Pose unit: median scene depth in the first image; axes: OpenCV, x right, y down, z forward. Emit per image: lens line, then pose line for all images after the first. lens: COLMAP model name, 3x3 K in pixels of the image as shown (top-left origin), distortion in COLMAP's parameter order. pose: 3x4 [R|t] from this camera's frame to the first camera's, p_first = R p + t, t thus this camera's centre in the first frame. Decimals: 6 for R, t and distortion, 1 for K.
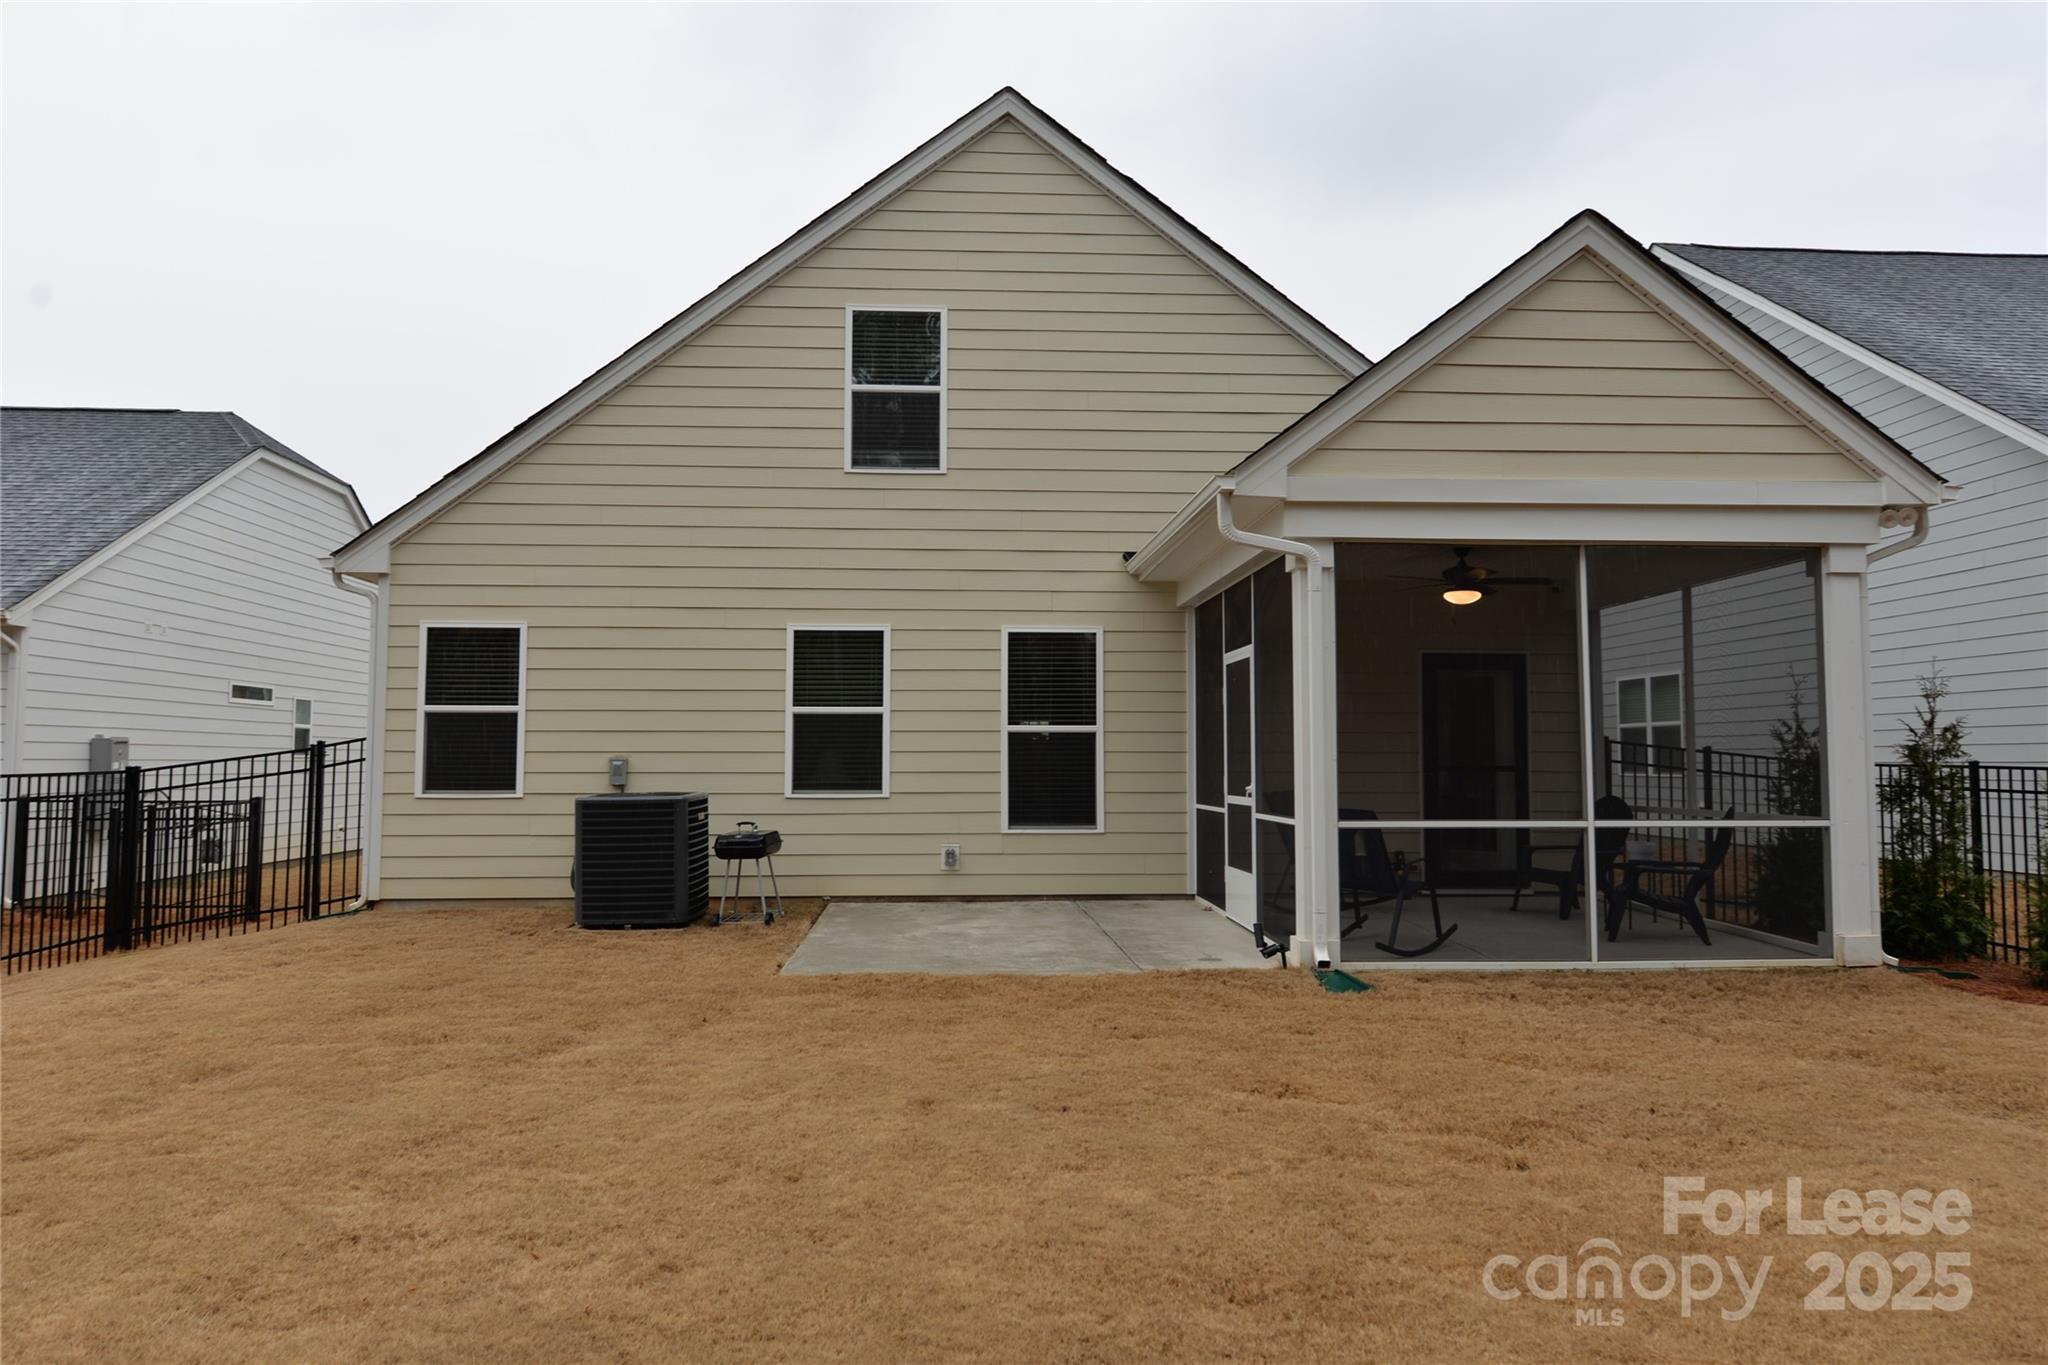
lens RADIAL K [[1348.0, 0, 1024.0], [0, 1348.0, 682.5], [0, 0, 1]] dist [-0.003040, 0.000649]
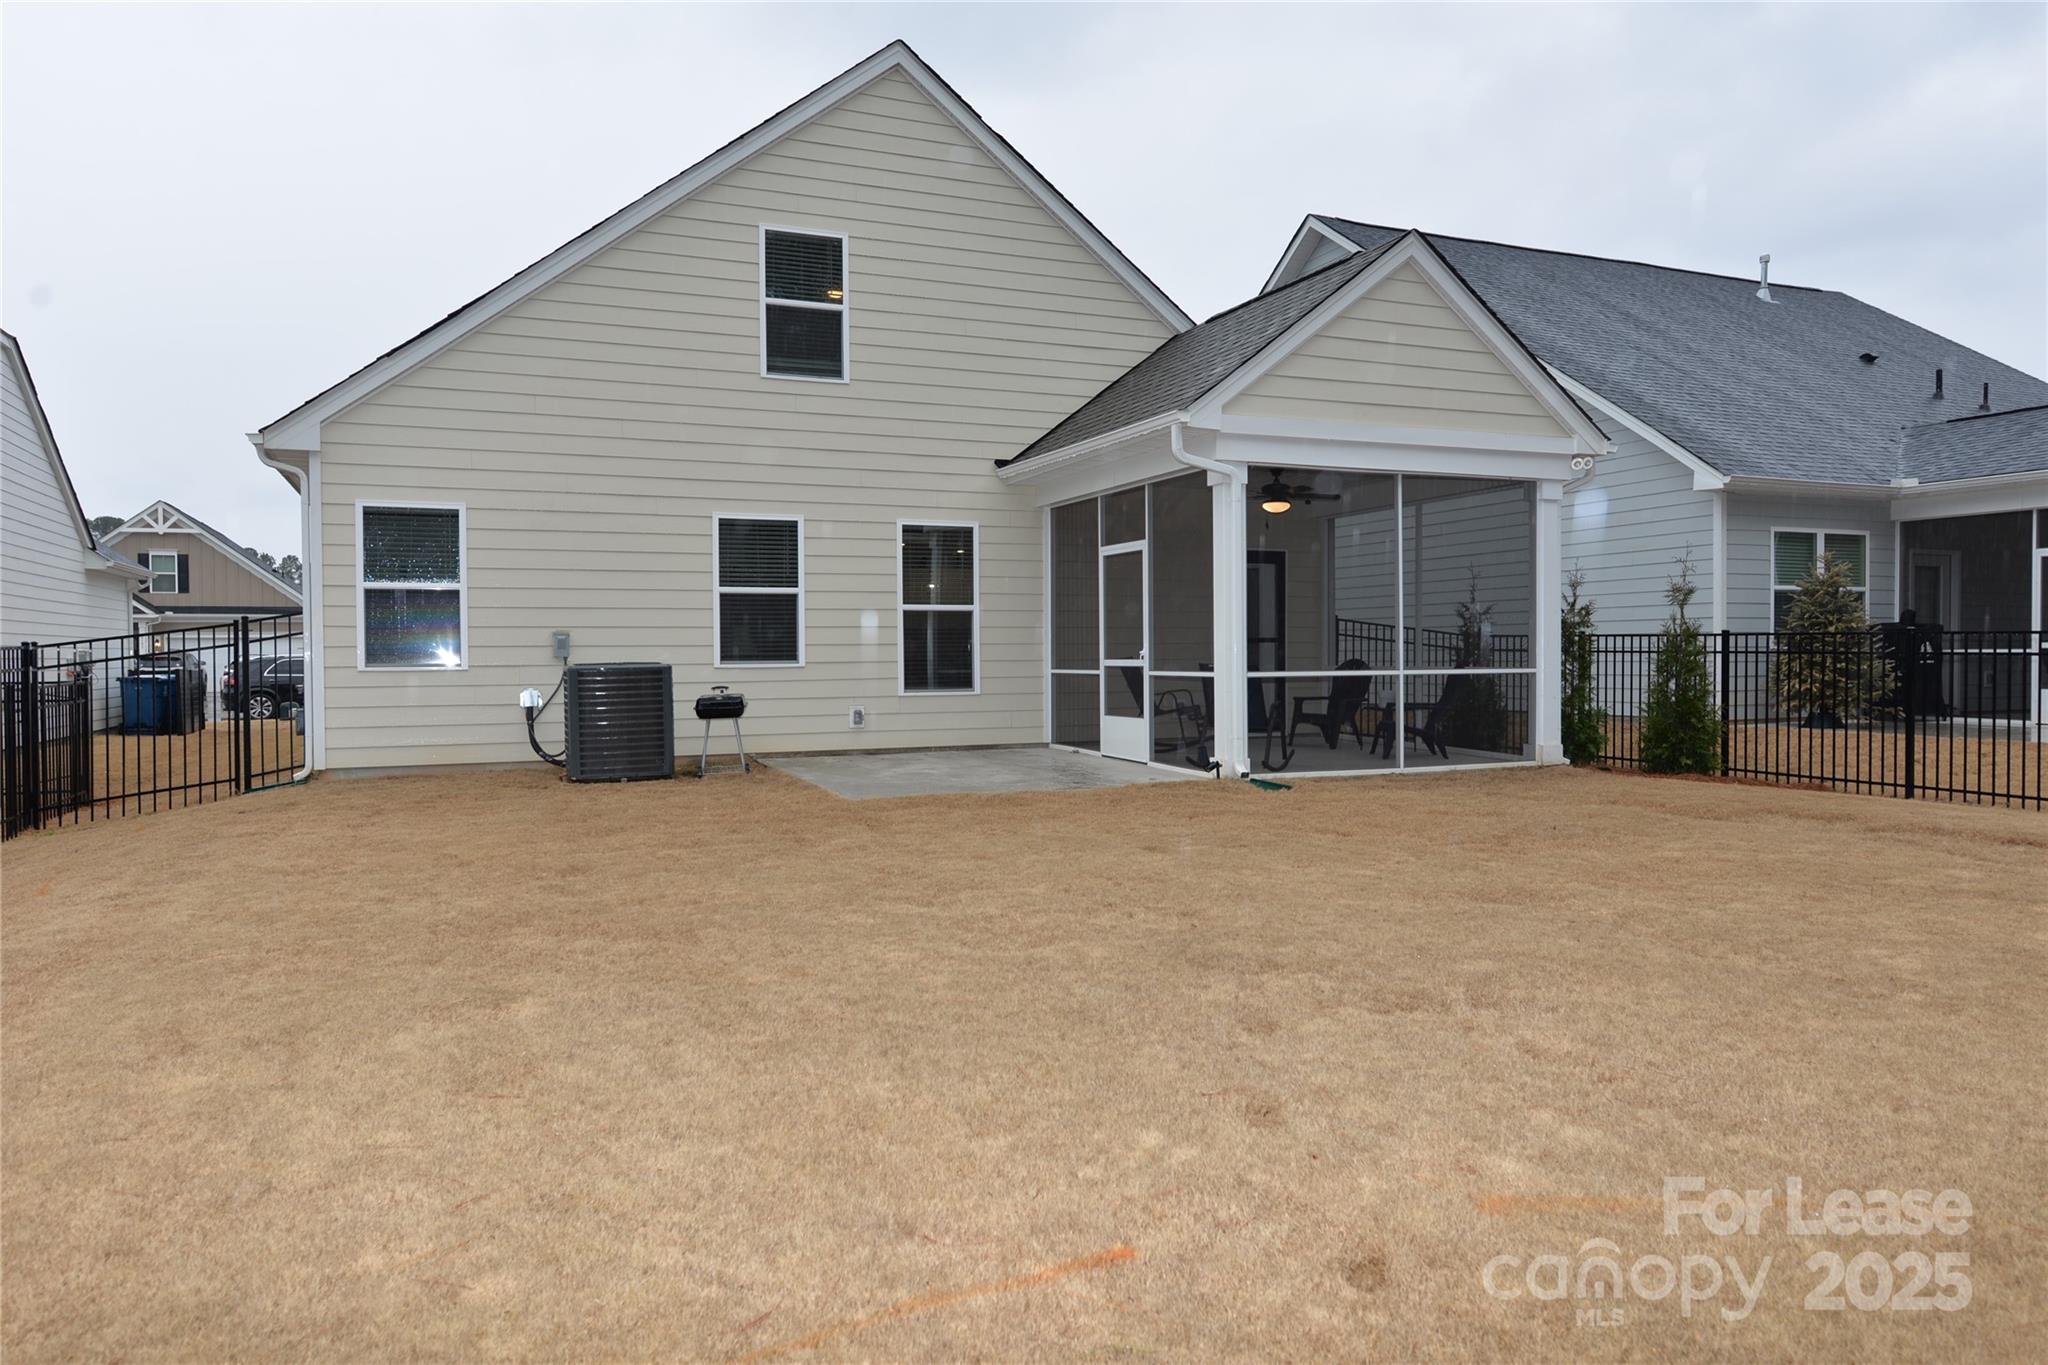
lens RADIAL K [[1354.6, 0, 1024.0], [0, 1354.6, 682.5], [0, 0, 1]] dist [-0.002026, 0.004169]
pose [[0.941103, -0.014373, 0.337815, -0.314160], [-0.012214, 0.996999, 0.076446, 0.008141], [-0.337900, -0.076069, 0.938103, -0.148200]]
